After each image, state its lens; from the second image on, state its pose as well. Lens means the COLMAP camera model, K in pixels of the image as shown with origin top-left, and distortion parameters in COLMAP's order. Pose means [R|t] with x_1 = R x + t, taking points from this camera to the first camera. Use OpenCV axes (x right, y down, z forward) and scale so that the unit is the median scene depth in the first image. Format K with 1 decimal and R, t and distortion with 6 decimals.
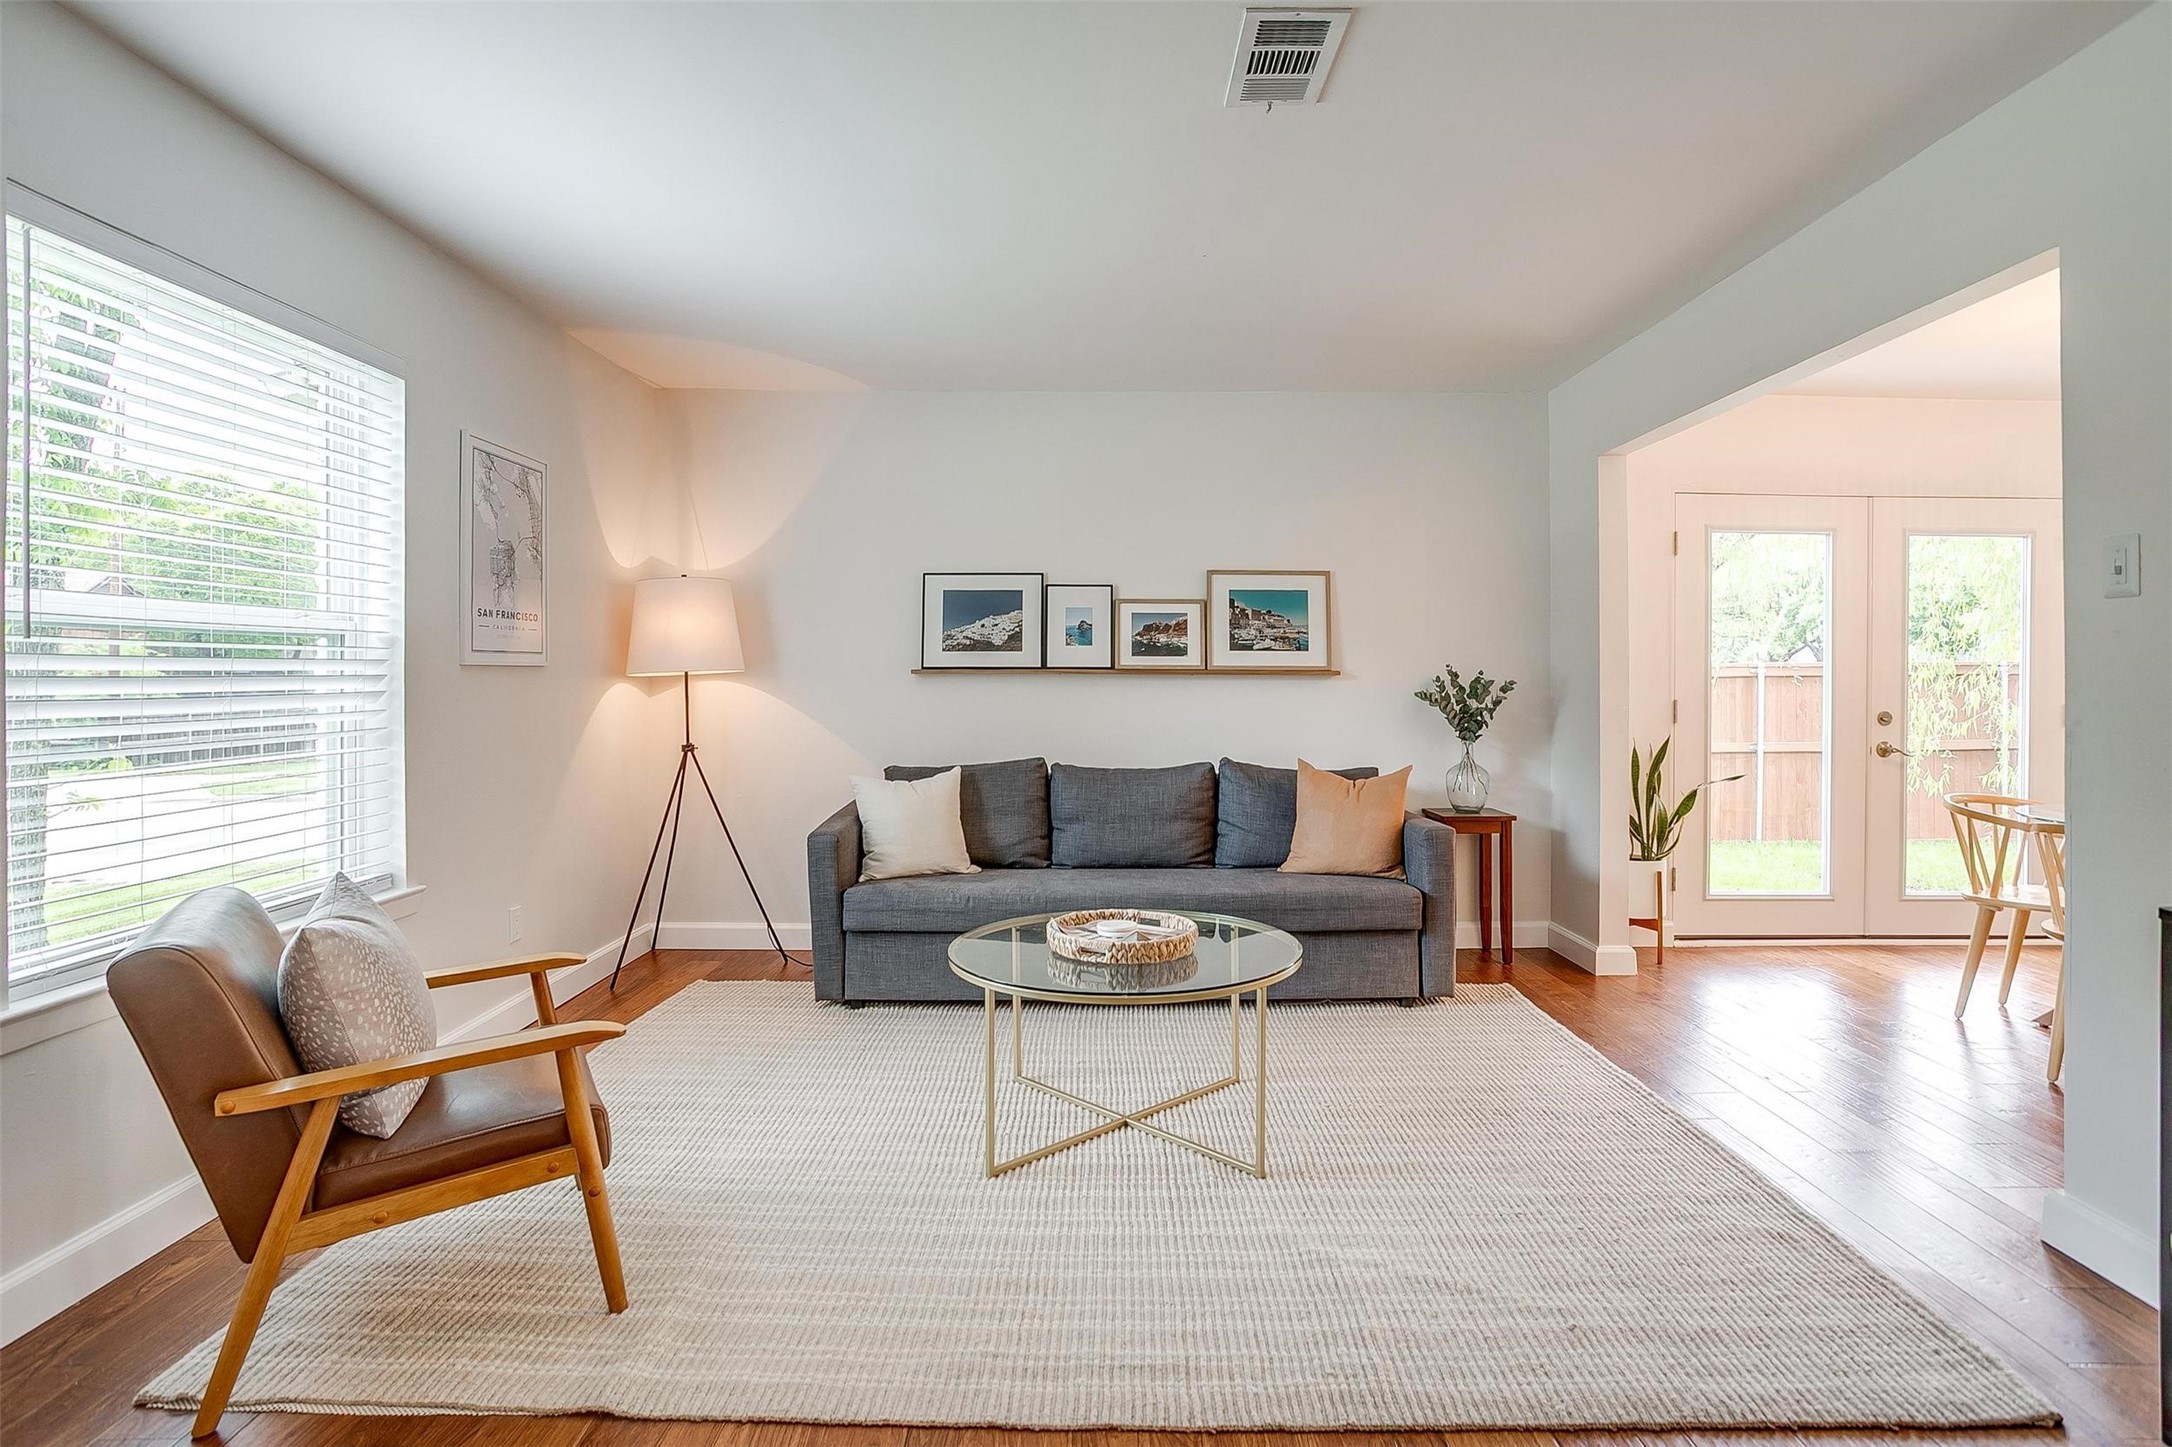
lens RADIAL K [[1060.6, 0, 1090.4], [0, 1060.6, 680.8], [0, 0, 1]] dist [-0.029672, 0.001291]
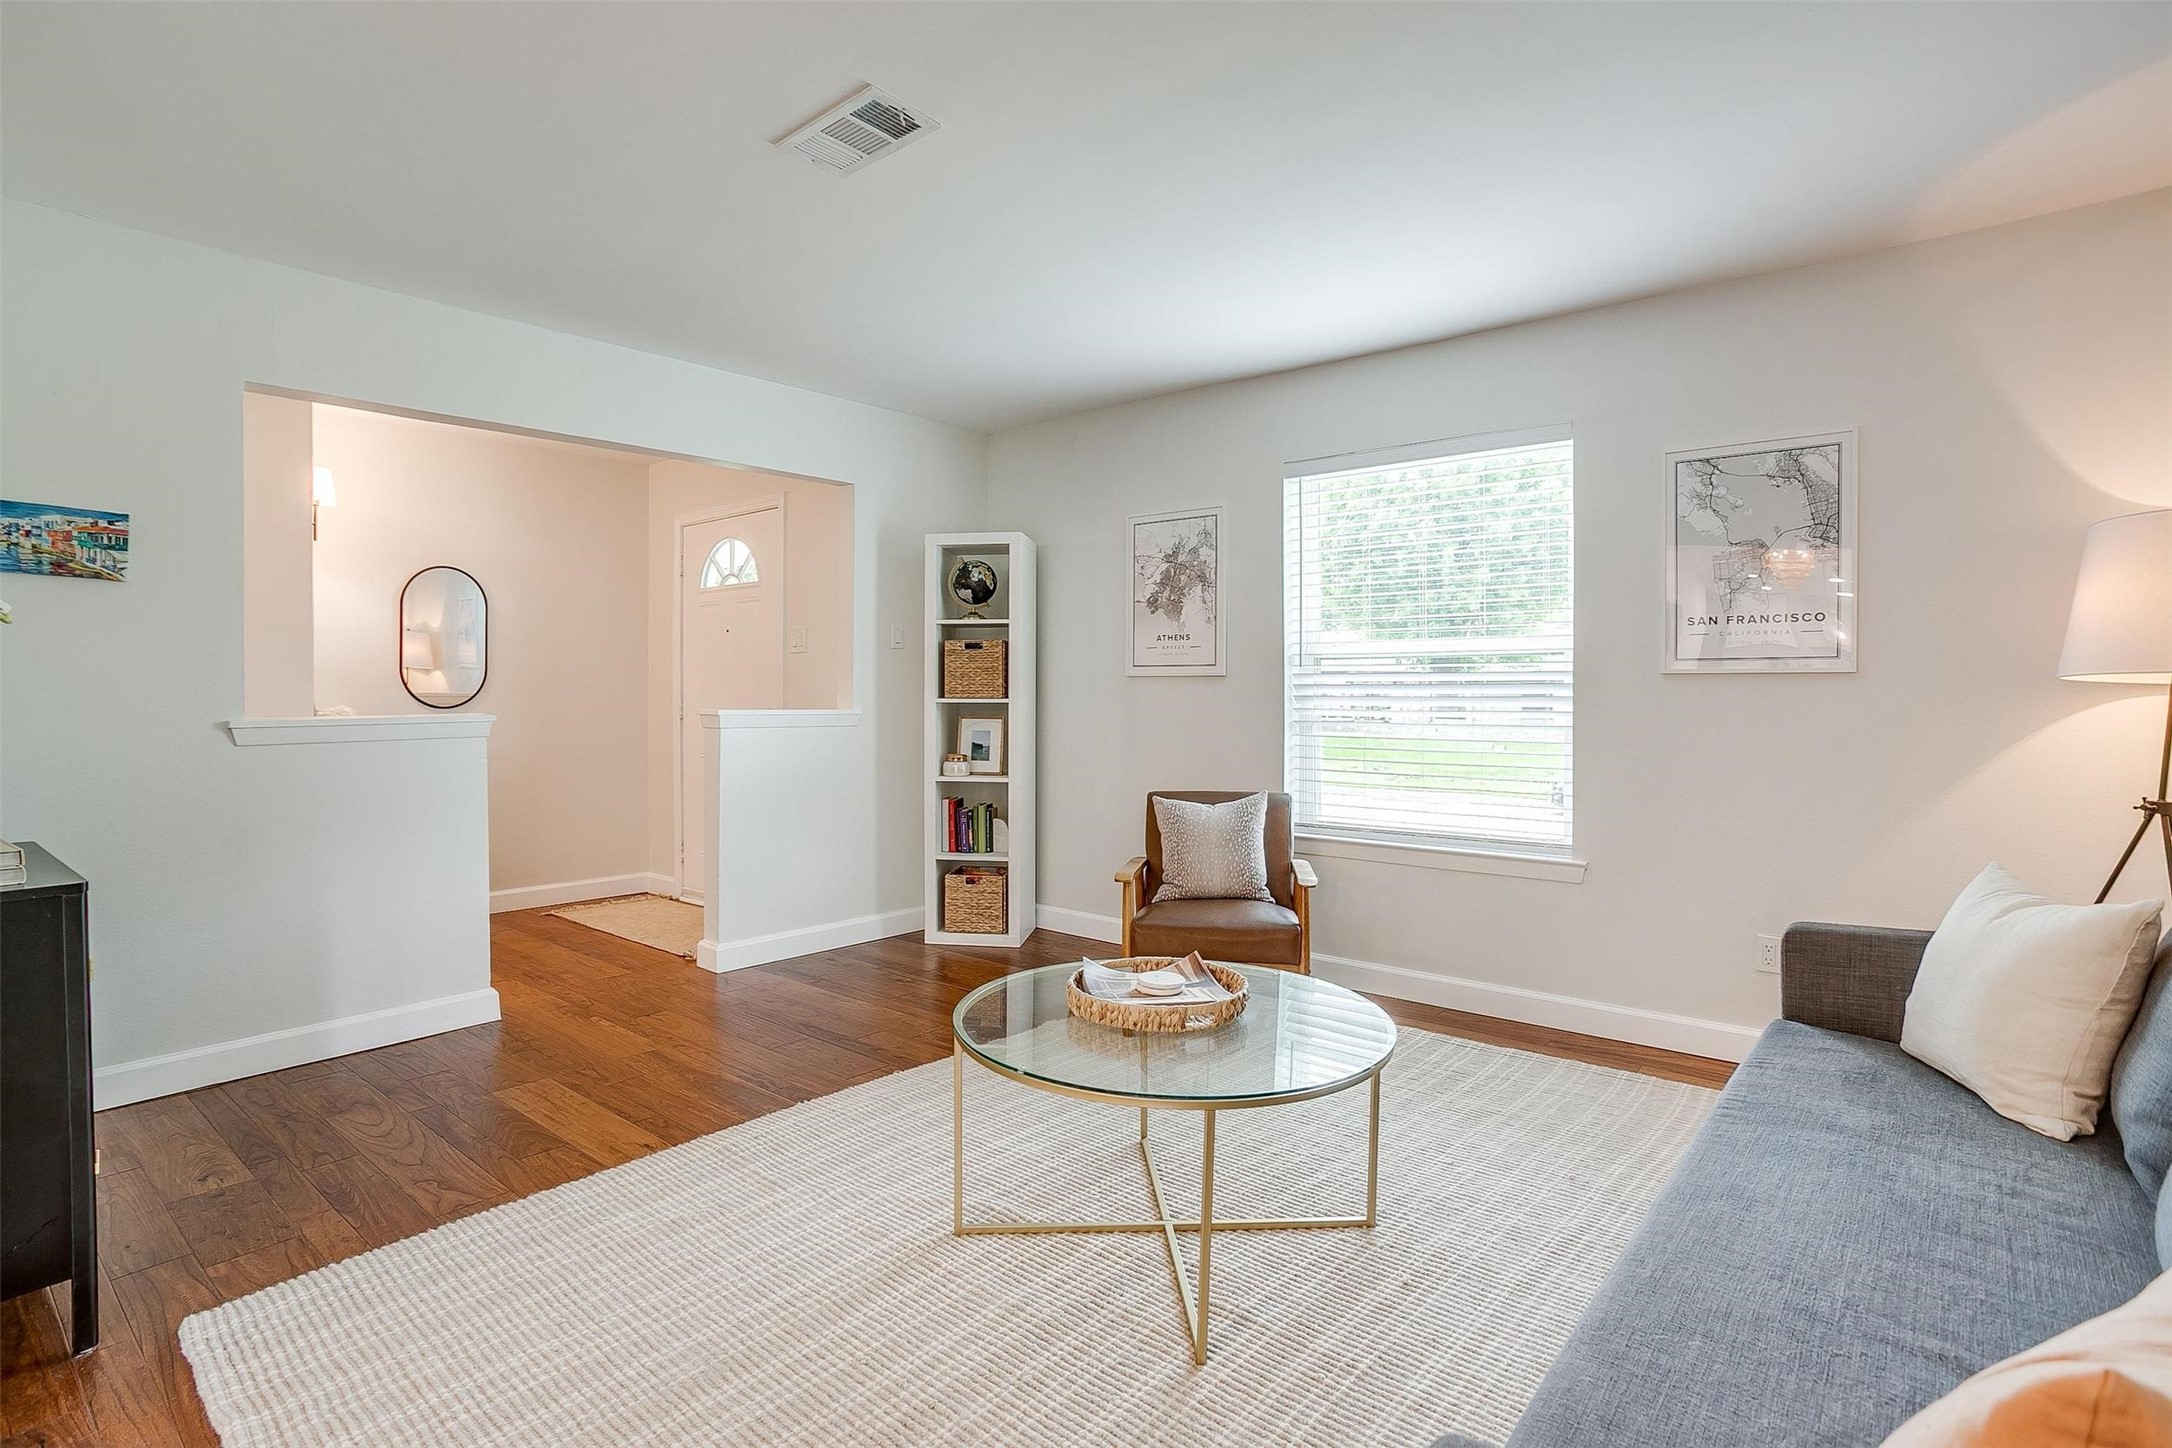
lens RADIAL K [[1060.6, 0, 1090.4], [0, 1060.6, 681.3], [0, 0, 1]] dist [-0.029672, 0.001291]
pose [[-0.651273, -0.009388, -0.758785, 0.405807], [-0.008174, 0.999952, -0.005356, 0.002055], [0.758799, 0.002714, -0.651319, 0.871098]]
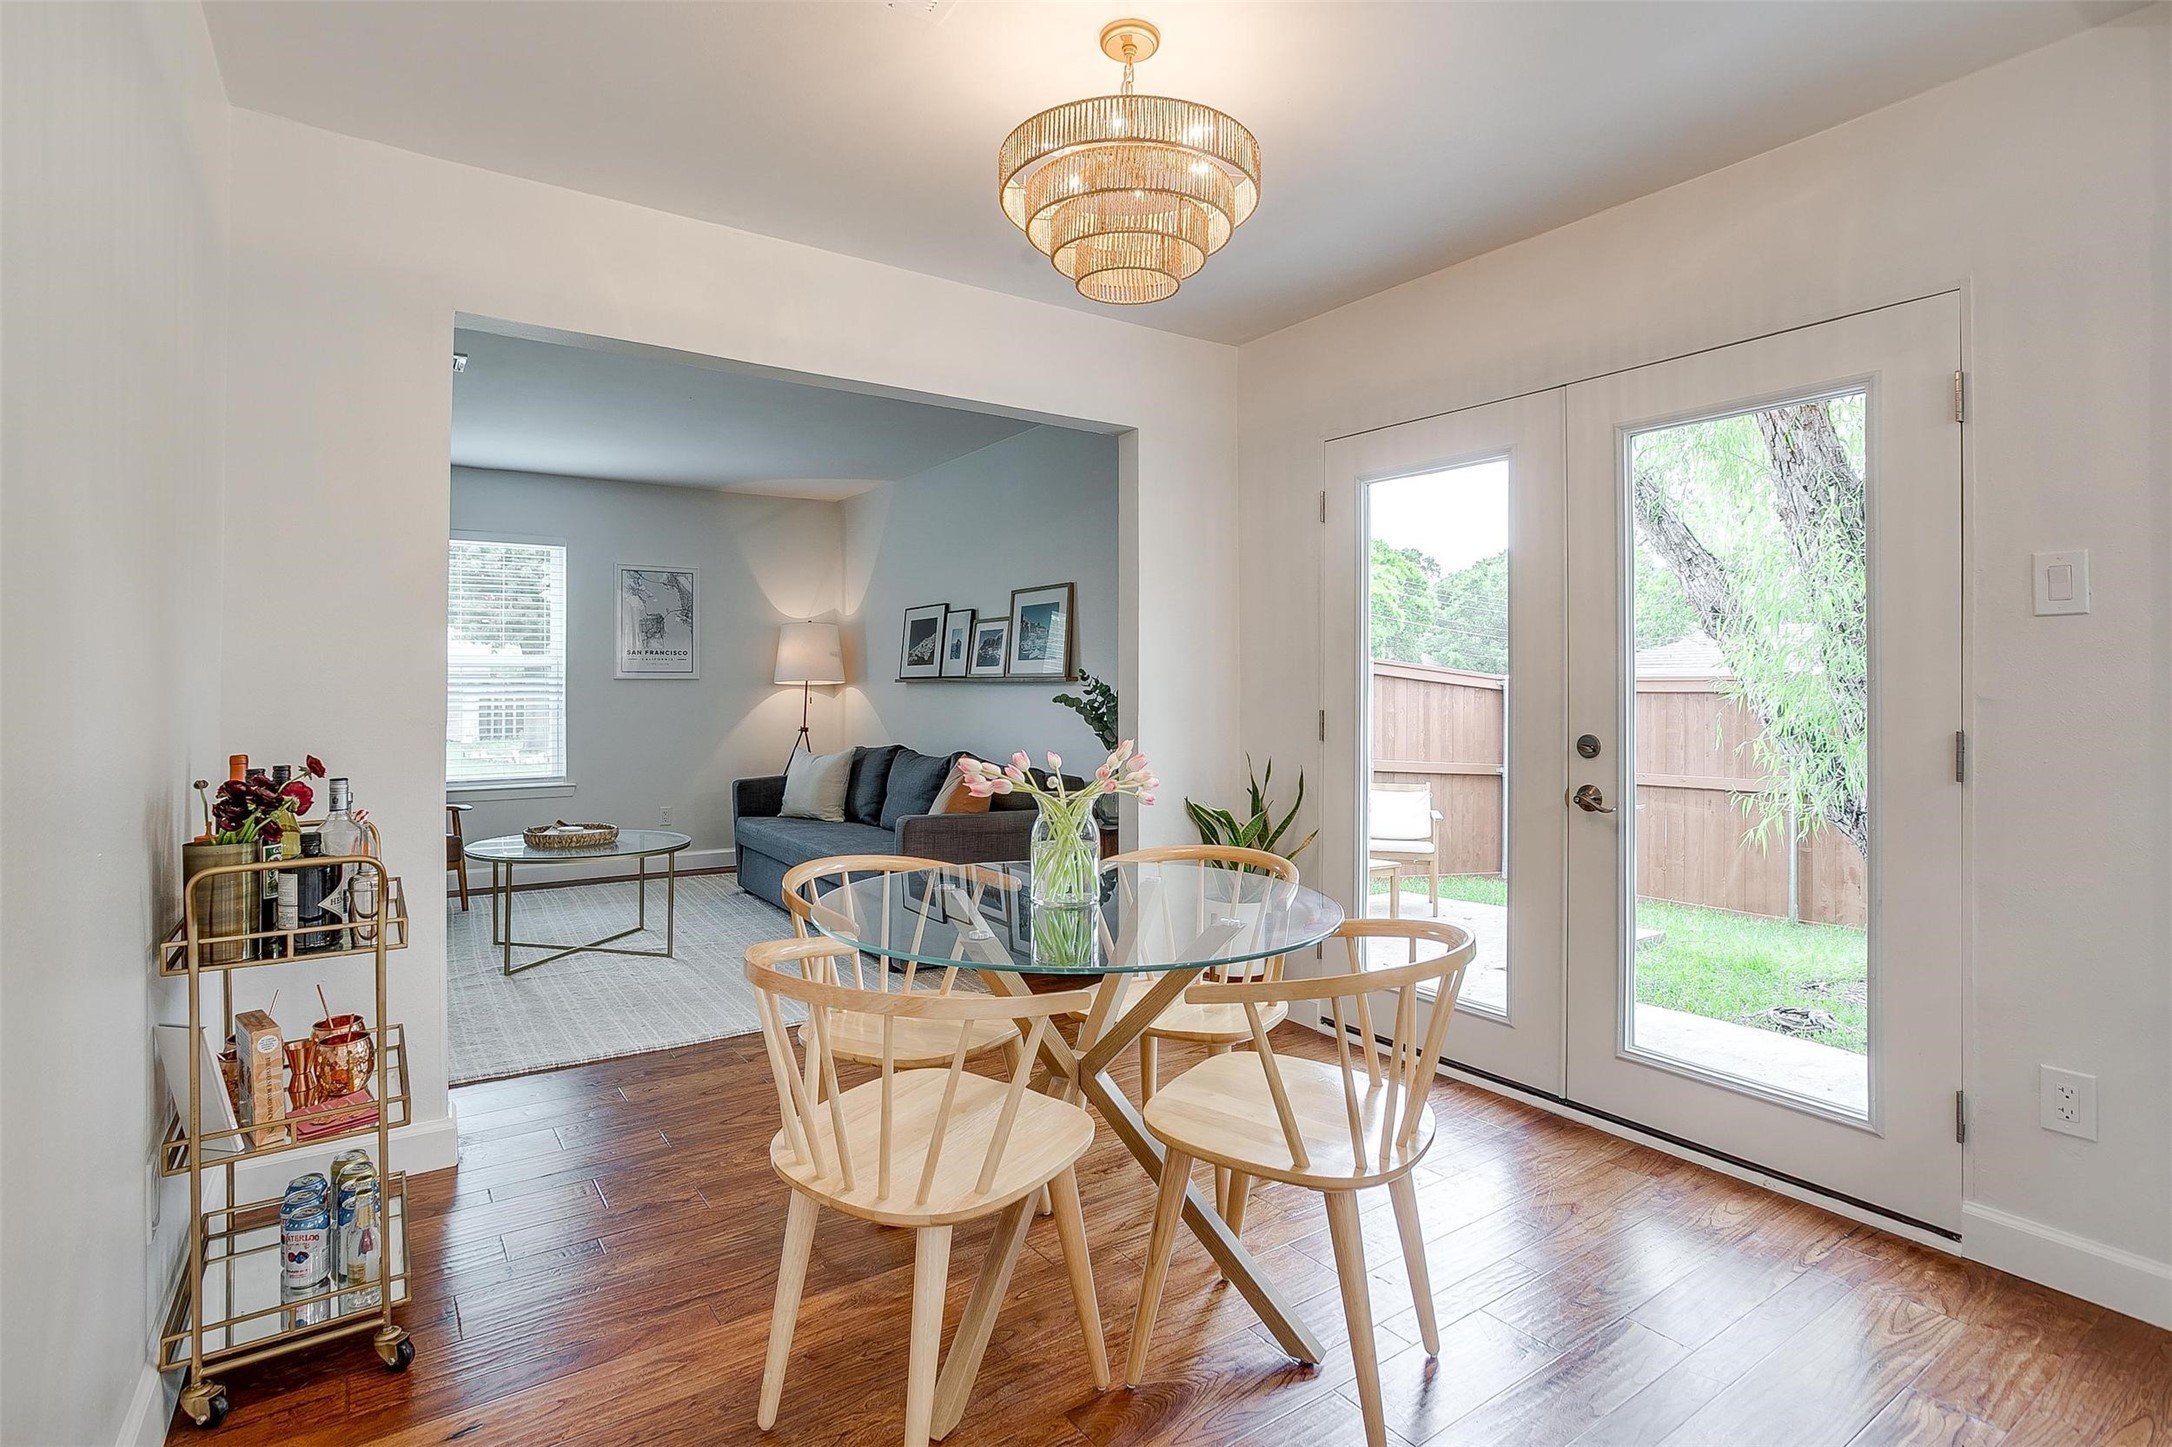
lens RADIAL K [[1060.6, 0, 1090.4], [0, 1060.6, 680.8], [0, 0, 1]] dist [-0.029672, 0.001291]
pose [[0.568842, -0.007641, -0.822411, 1.107078], [-0.003204, 0.999929, -0.011507, 0.006203], [0.822441, 0.009181, 0.568777, 0.419277]]
